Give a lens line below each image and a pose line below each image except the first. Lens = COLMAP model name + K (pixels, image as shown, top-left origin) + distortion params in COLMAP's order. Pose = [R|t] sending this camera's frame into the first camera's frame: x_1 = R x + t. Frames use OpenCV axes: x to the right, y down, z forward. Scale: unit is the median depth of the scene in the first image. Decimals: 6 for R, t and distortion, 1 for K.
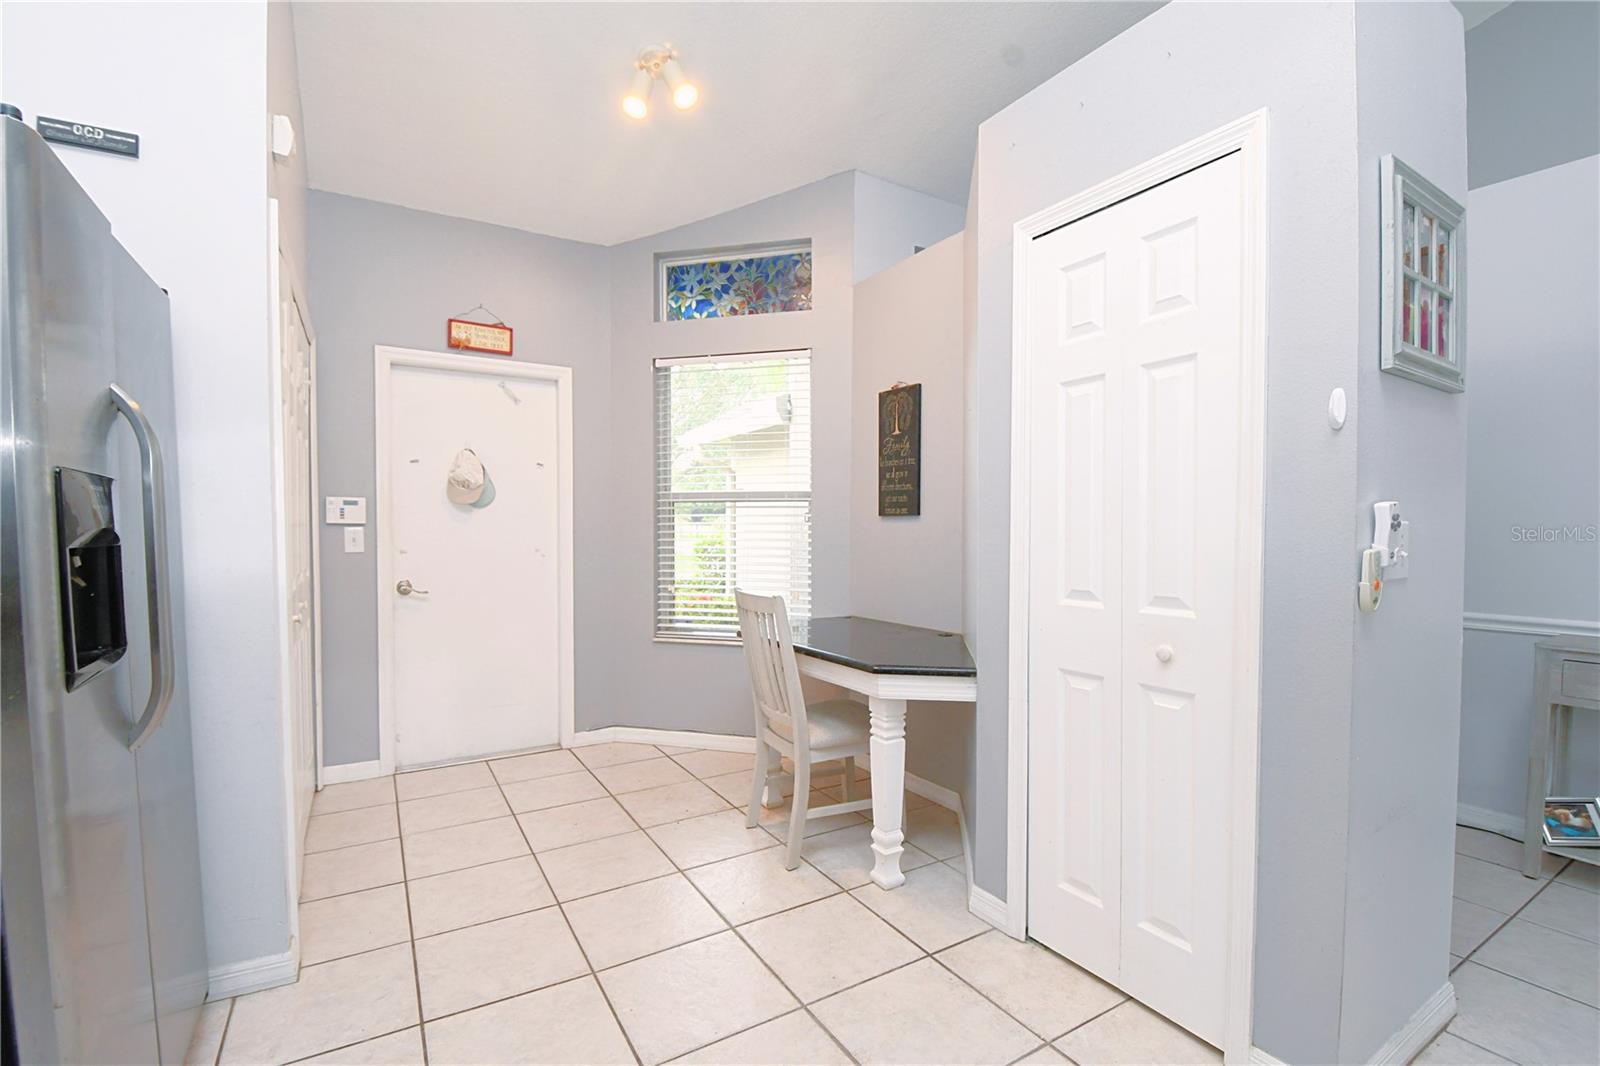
lens RADIAL K [[716.4, 0, 801.9], [0, 716.4, 543.9], [0, 0, 1]] dist [-0.002604, -0.000166]
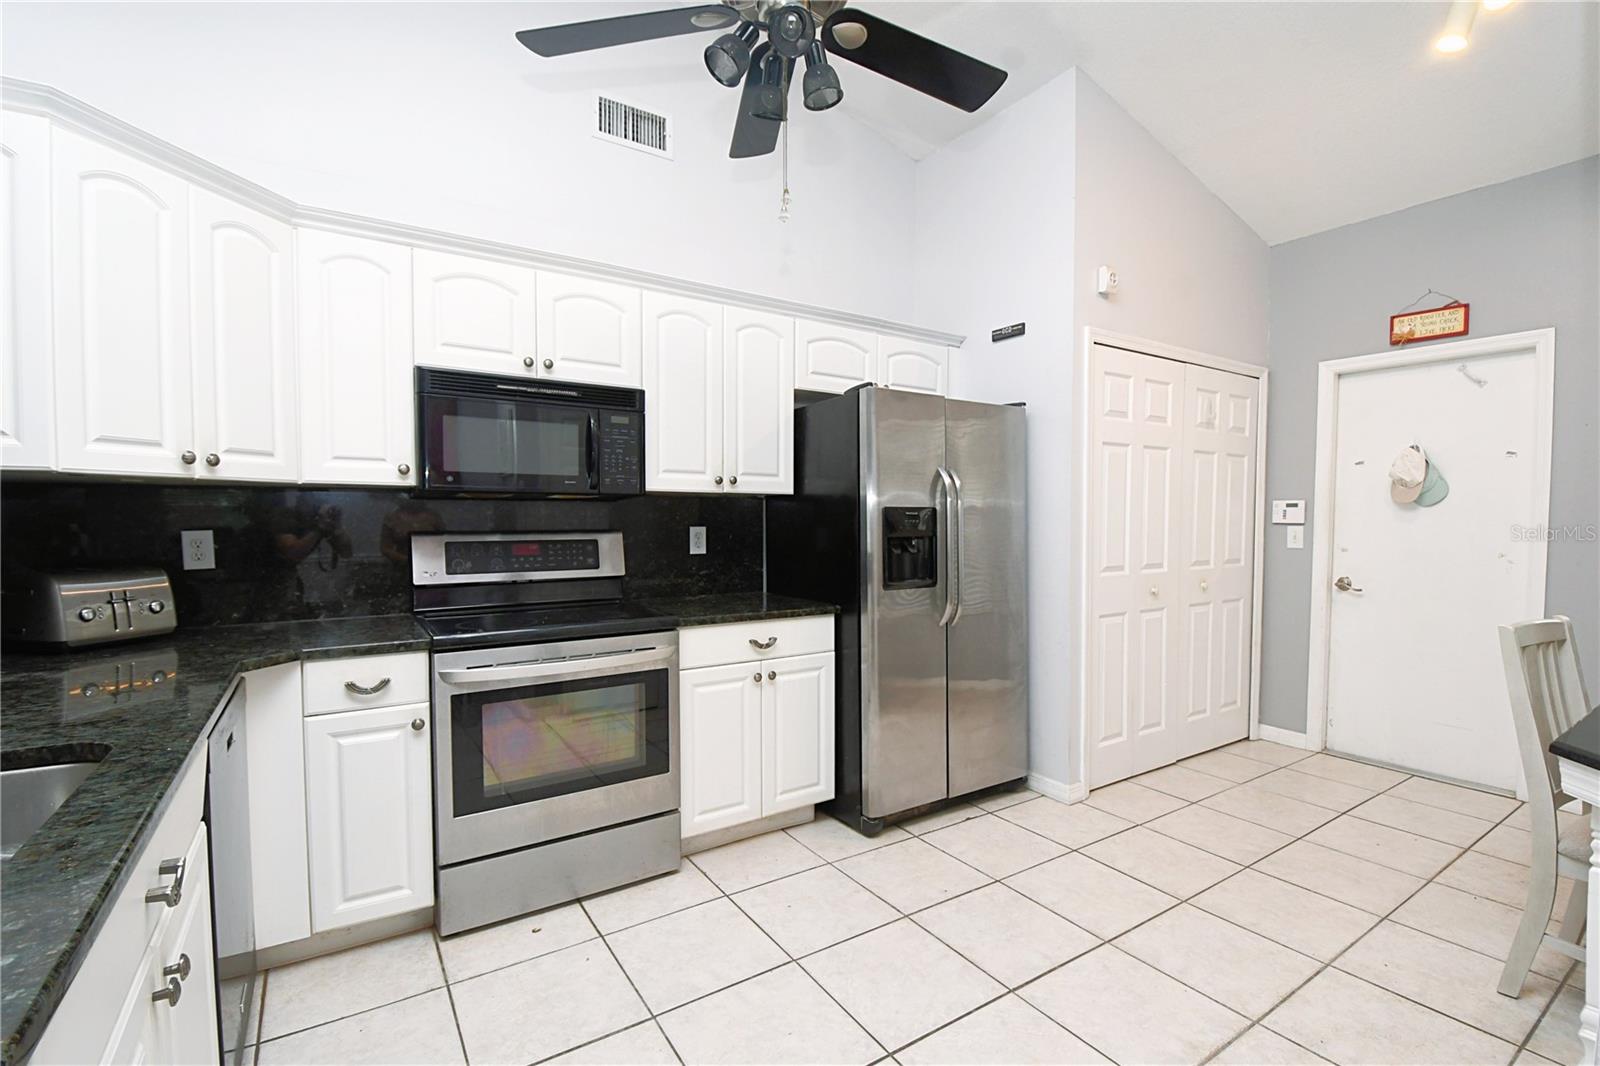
lens RADIAL K [[710.3, 0, 800.0], [0, 710.3, 533.0], [0, 0, 1]] dist [-0.016531, 0.000054]
pose [[0.026425, 0.021237, -0.999425, 0.467871], [-0.022139, 0.999542, 0.020655, -0.017713], [0.999406, 0.021580, 0.026883, 0.166579]]
